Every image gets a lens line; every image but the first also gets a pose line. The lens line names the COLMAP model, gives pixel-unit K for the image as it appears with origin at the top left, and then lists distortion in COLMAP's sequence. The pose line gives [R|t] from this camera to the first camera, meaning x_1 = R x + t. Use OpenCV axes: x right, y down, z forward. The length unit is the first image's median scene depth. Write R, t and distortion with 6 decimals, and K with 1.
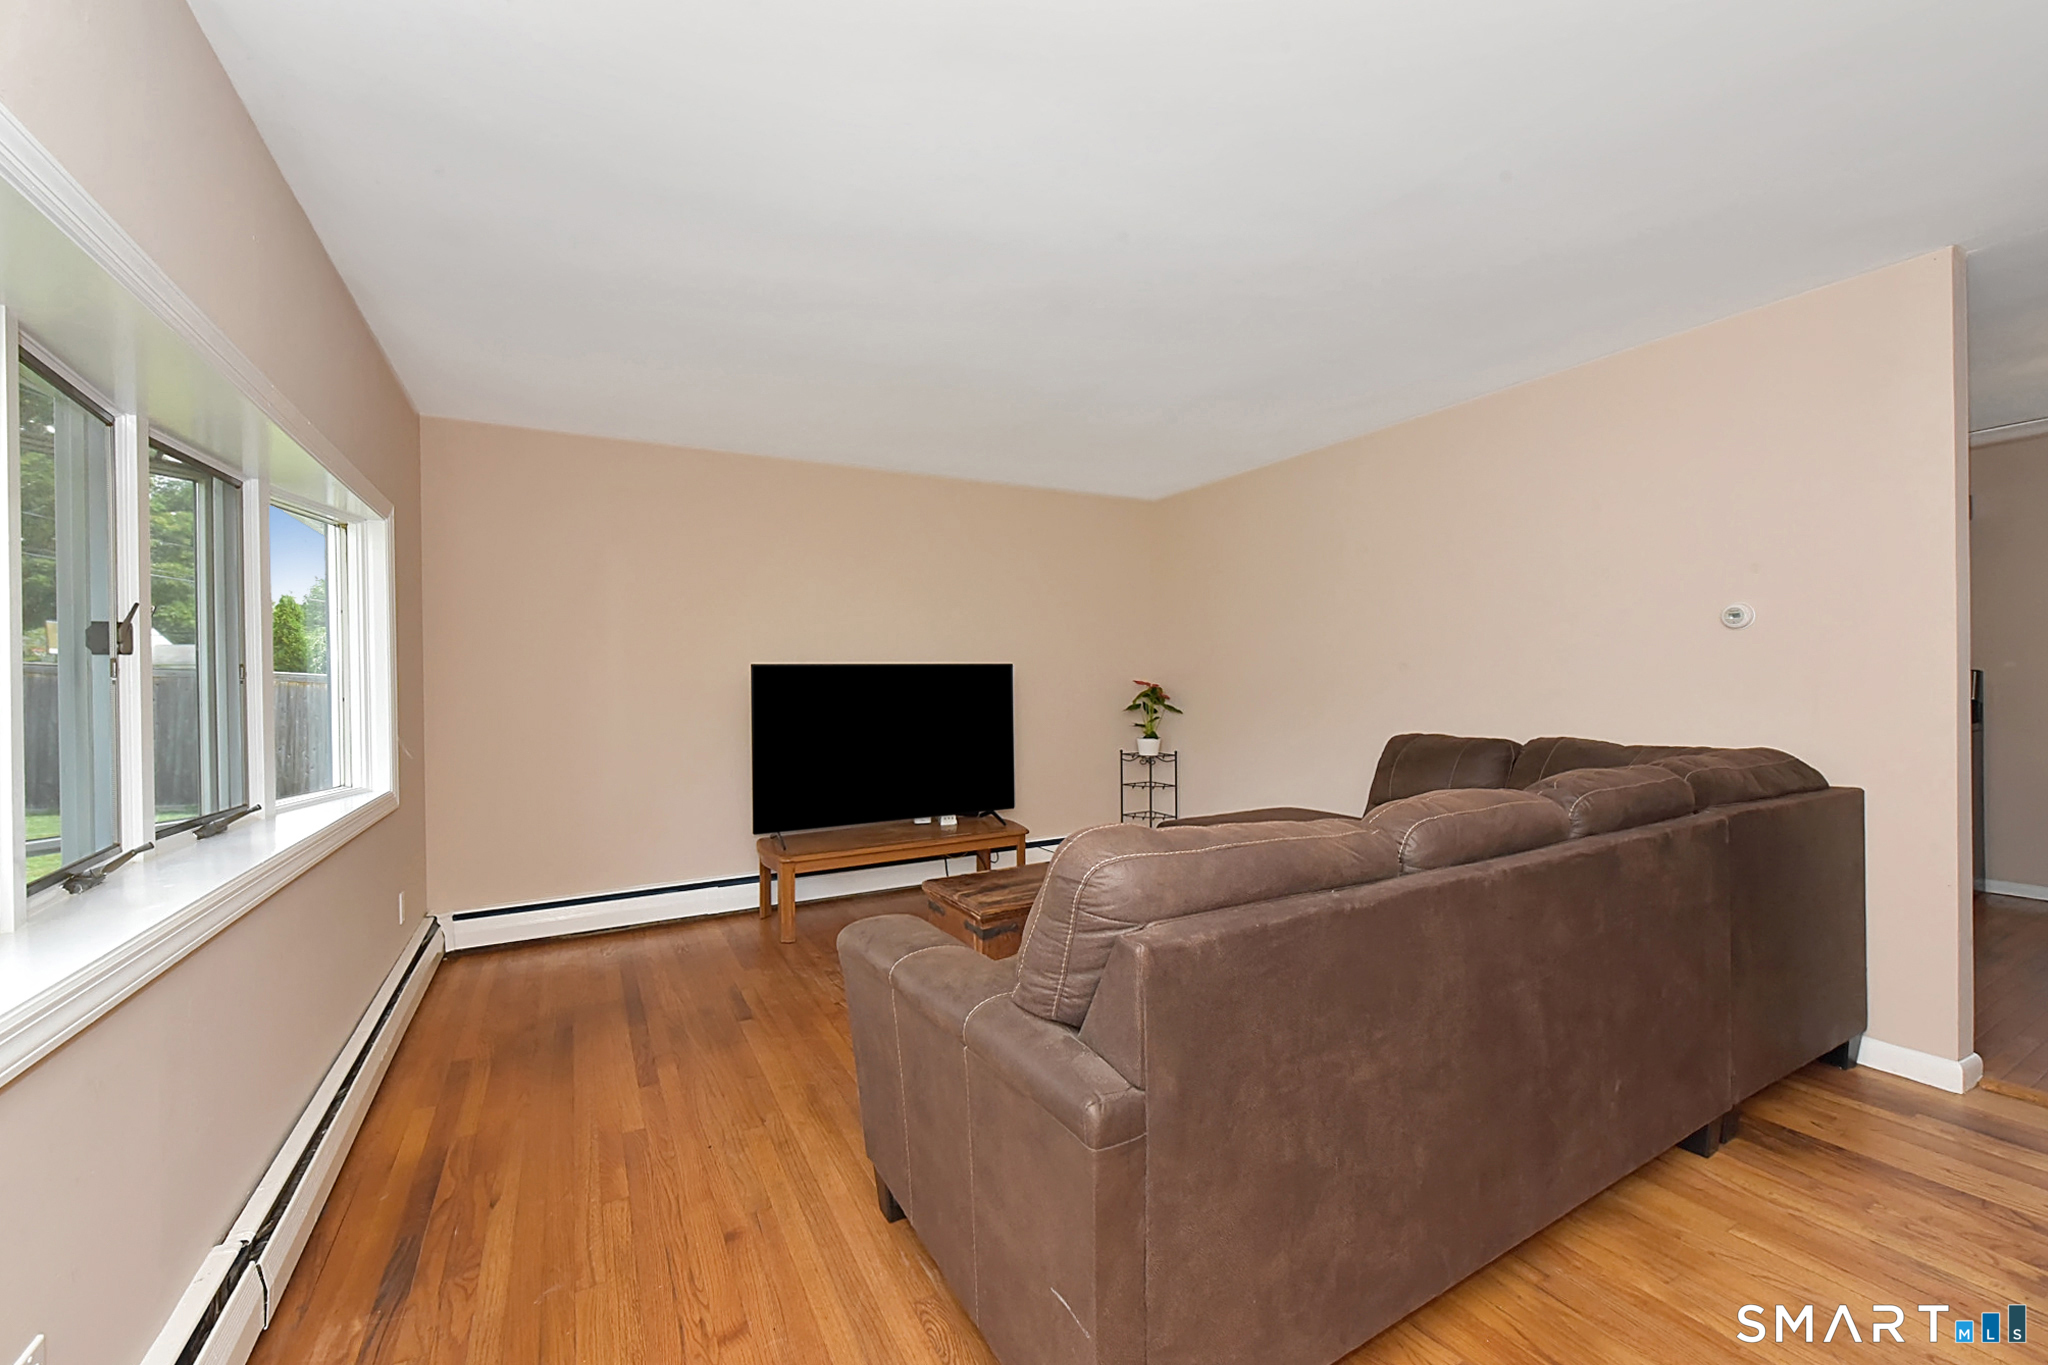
lens RADIAL K [[826.6, 0, 1035.8], [0, 826.6, 677.0], [0, 0, 1]] dist [0.001590, -0.000009]
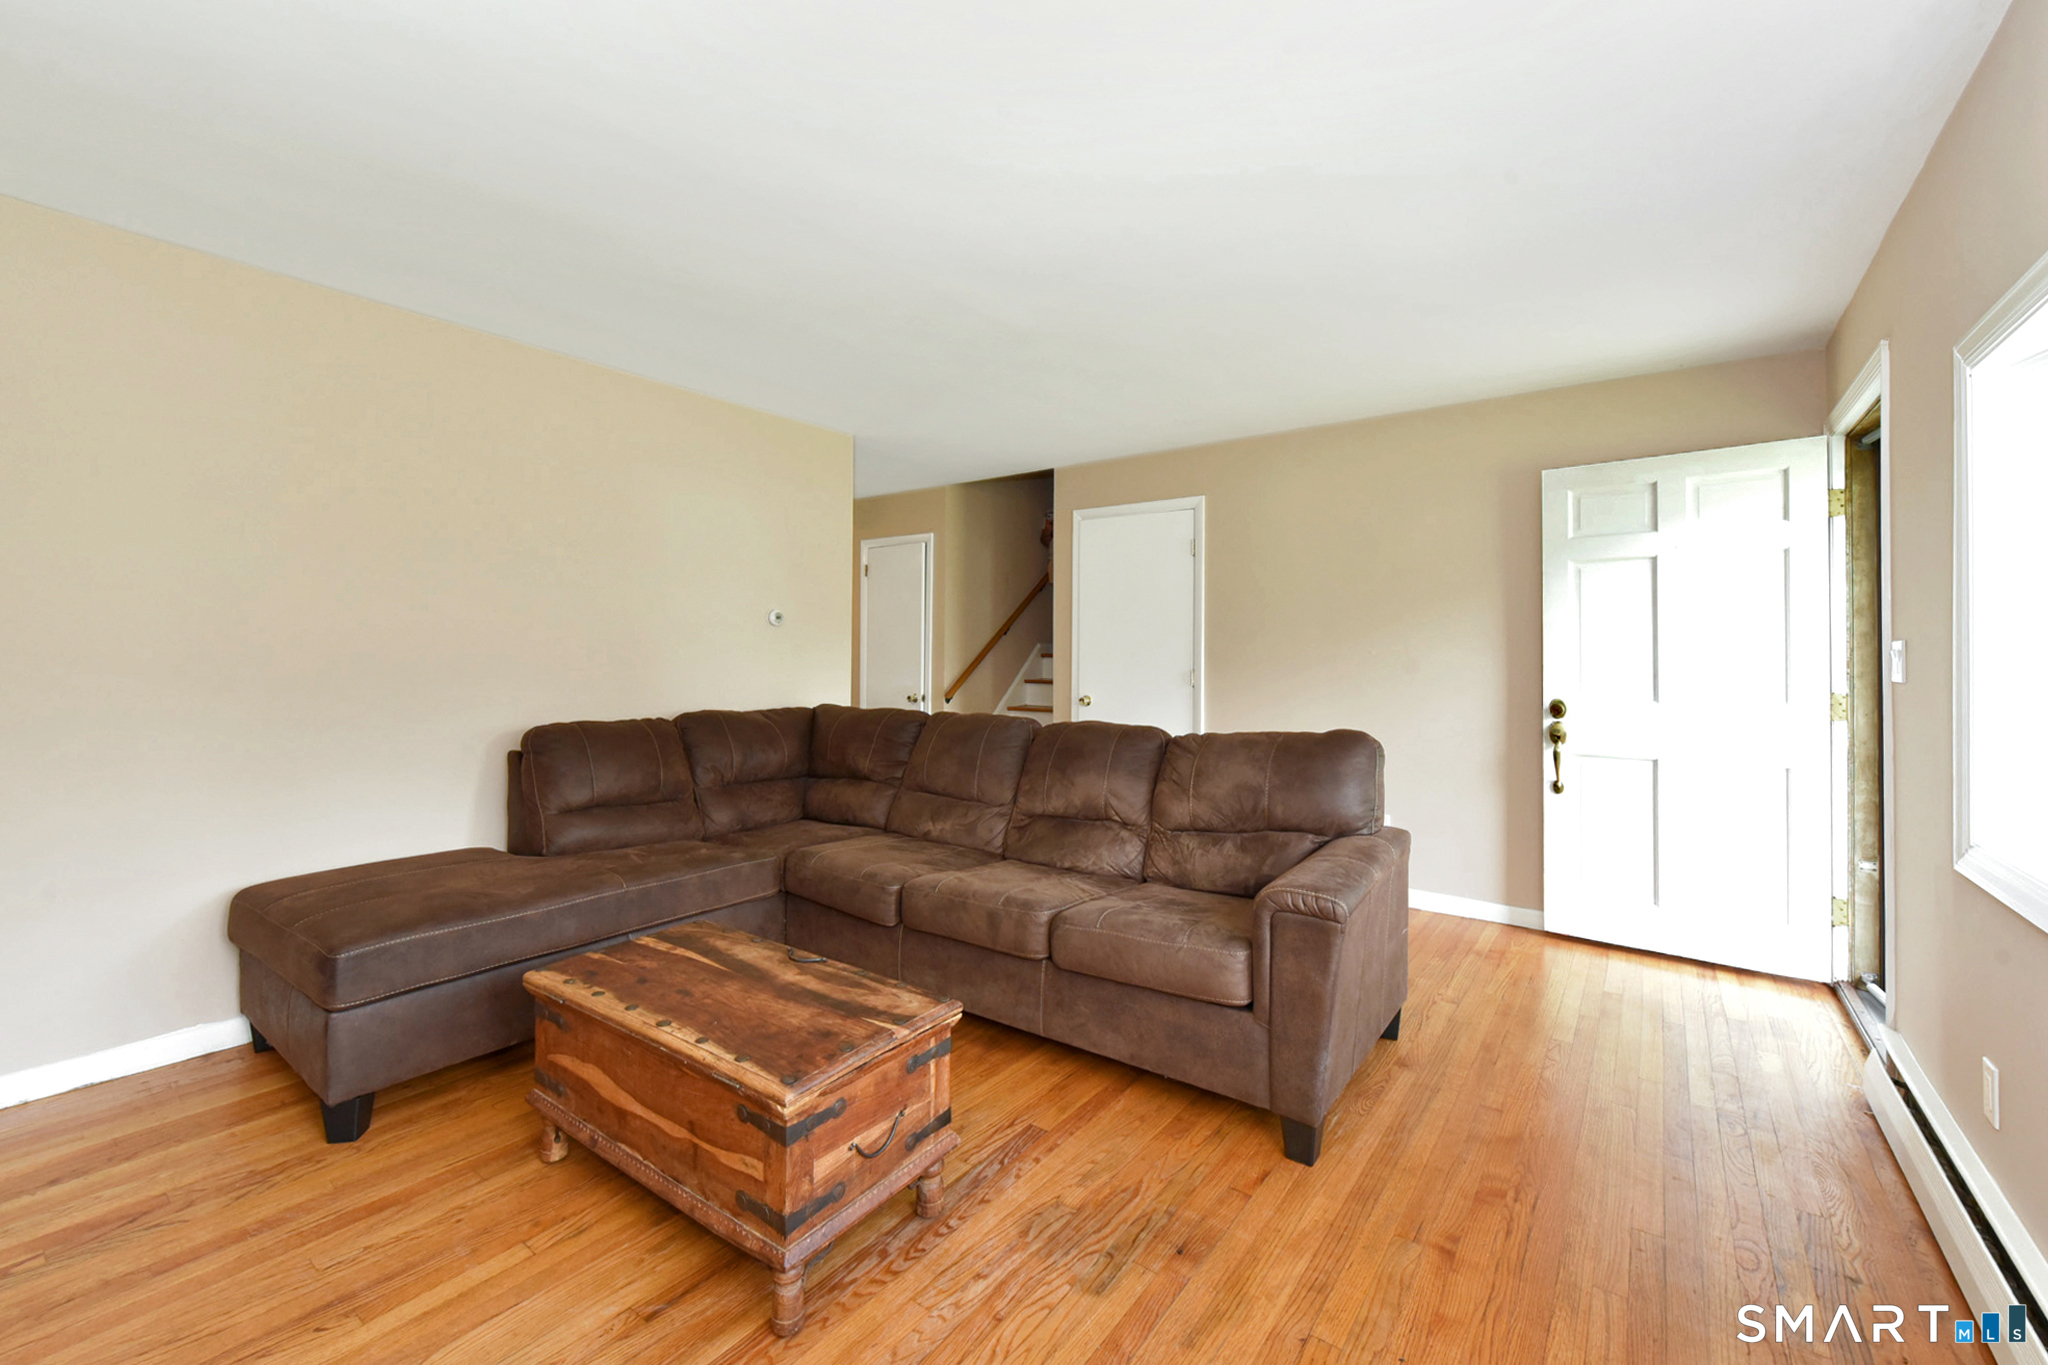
lens RADIAL K [[826.6, 0, 1035.8], [0, 826.6, 677.0], [0, 0, 1]] dist [0.001590, -0.000009]
pose [[-0.404551, -0.010623, 0.914454, -0.649966], [0.008287, 0.999849, 0.015281, 0.013109], [-0.914478, 0.013759, -0.404402, 1.137757]]
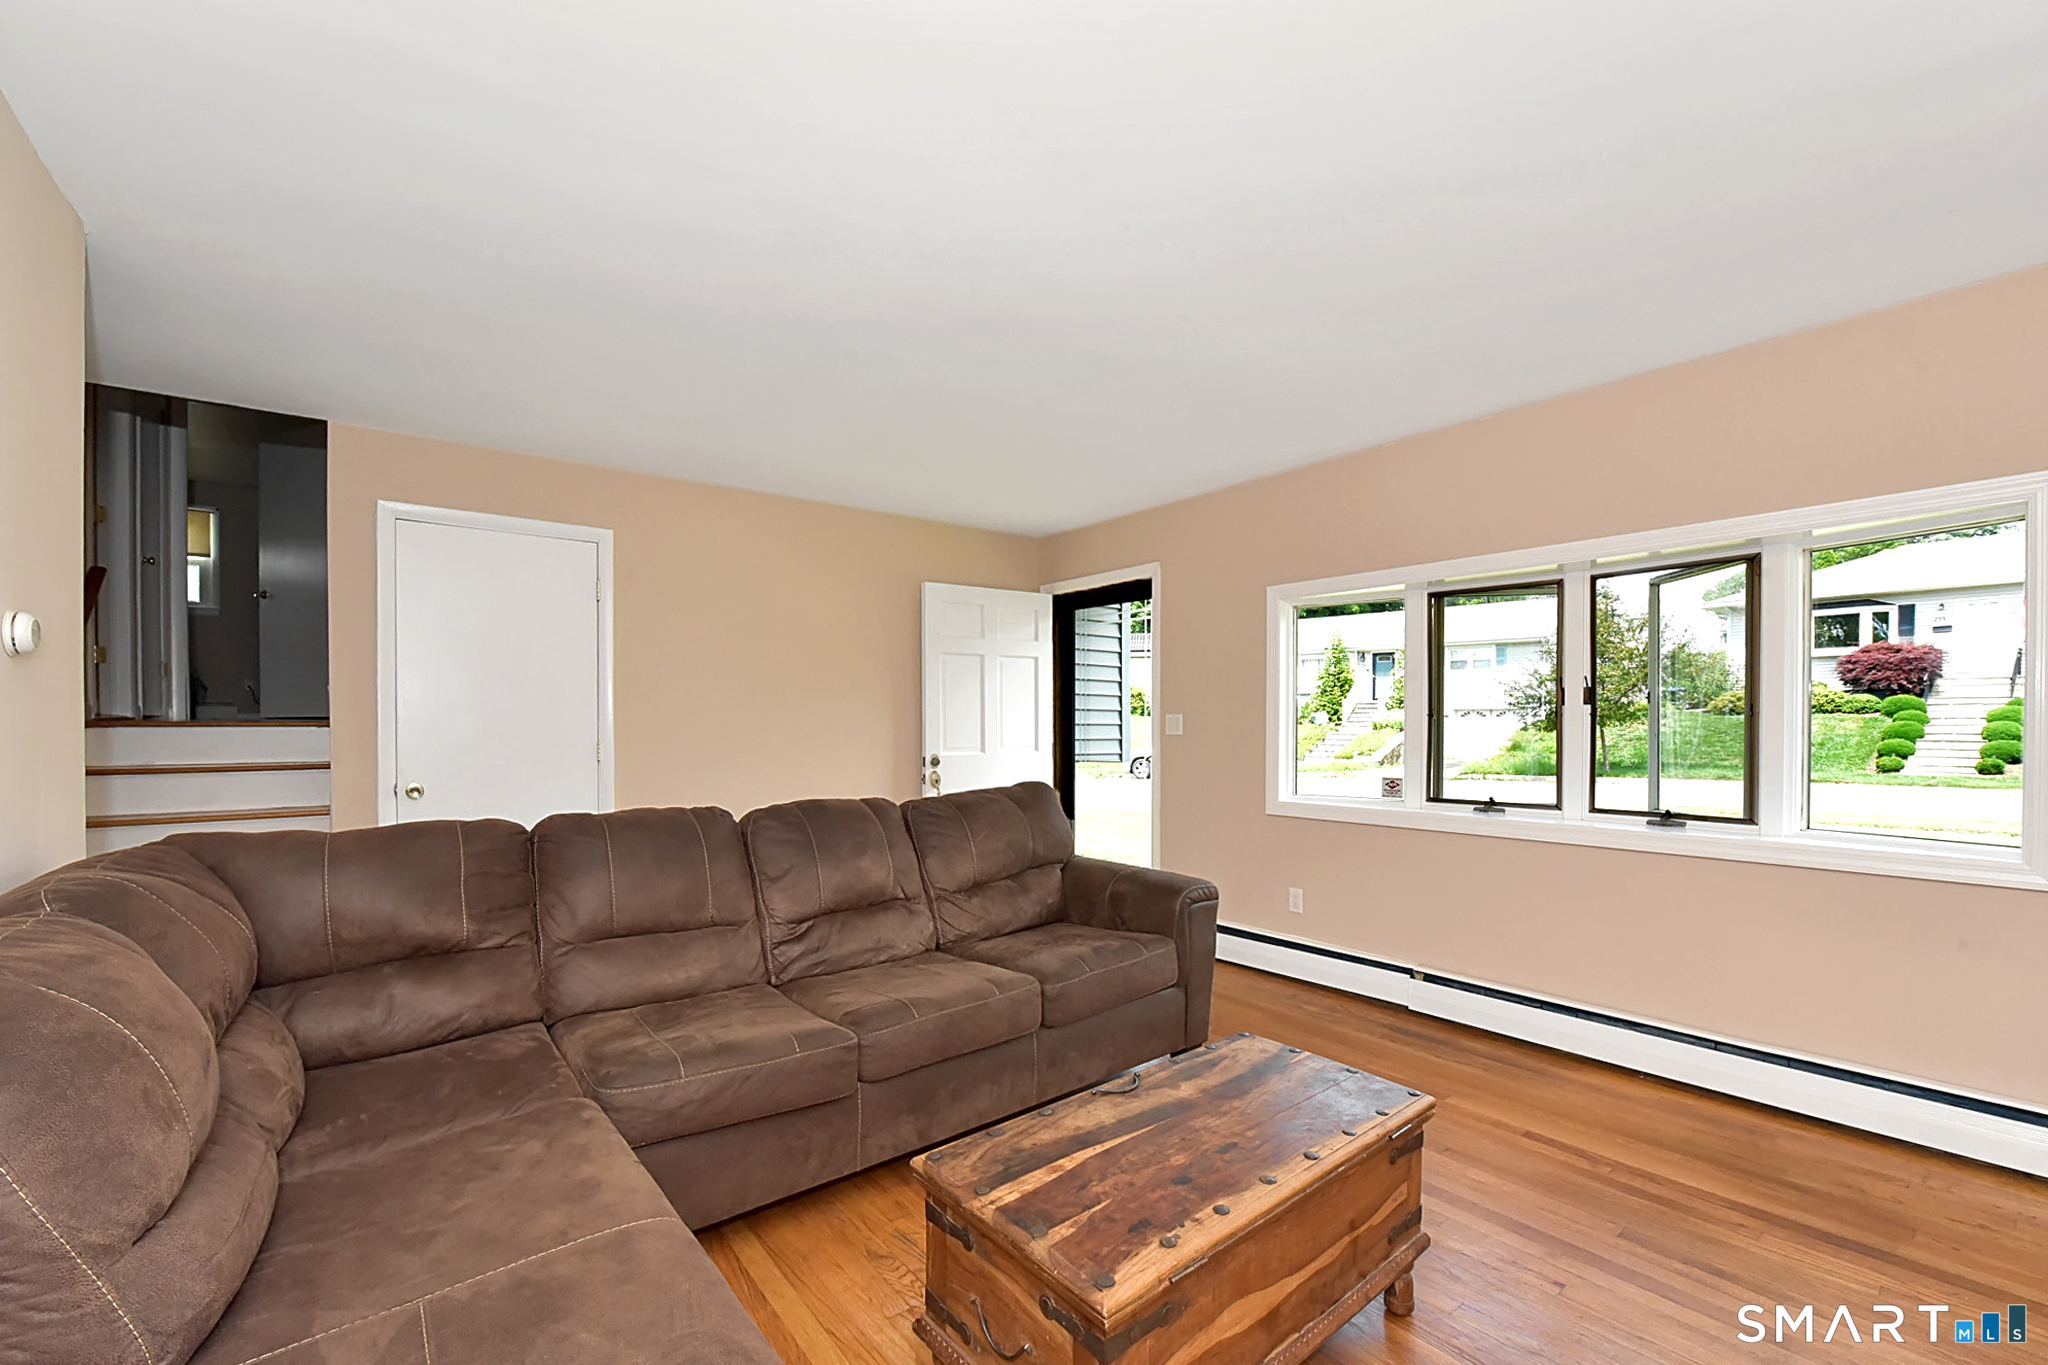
lens RADIAL K [[837.2, 0, 1025.5], [0, 837.2, 726.0], [0, 0, 1]] dist [-0.025219, -0.000107]
pose [[-0.989600, 0.016192, -0.142935, 0.205275], [0.014644, 0.999822, 0.011876, -0.001478], [0.143102, 0.009659, -0.989661, 1.600598]]
